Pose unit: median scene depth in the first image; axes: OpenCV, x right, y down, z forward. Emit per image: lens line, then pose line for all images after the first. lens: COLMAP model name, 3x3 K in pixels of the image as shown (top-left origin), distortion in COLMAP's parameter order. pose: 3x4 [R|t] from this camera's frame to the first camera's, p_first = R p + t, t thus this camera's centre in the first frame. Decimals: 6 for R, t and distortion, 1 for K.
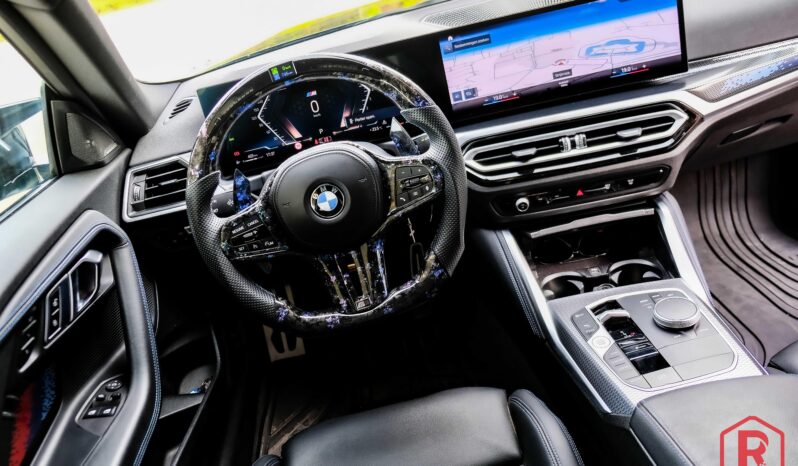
lens RADIAL K [[603.2, 0, 399.0], [0, 603.2, 233.0], [0, 0, 1]] dist [-0.030192, 0.002344]
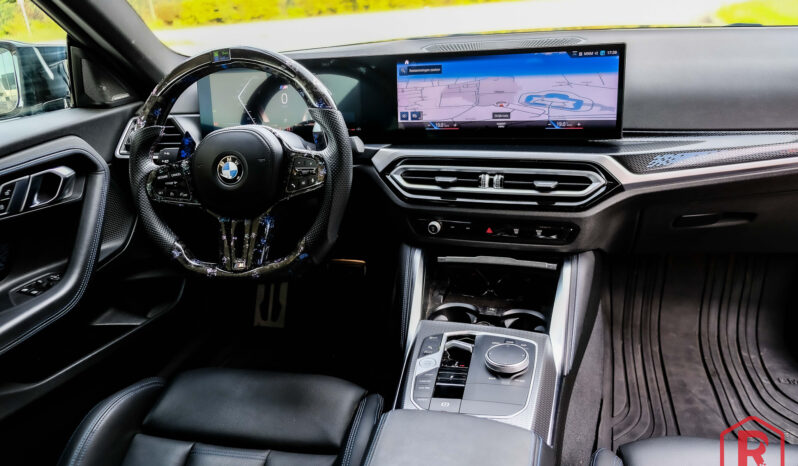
lens RADIAL K [[603.2, 0, 399.0], [0, 603.2, 233.0], [0, 0, 1]] dist [-0.030192, 0.002344]
pose [[0.935648, 0.257290, -0.241590, 0.415620], [-0.269063, 0.962981, -0.016488, -0.004125], [0.228404, 0.080430, 0.970238, -0.036324]]
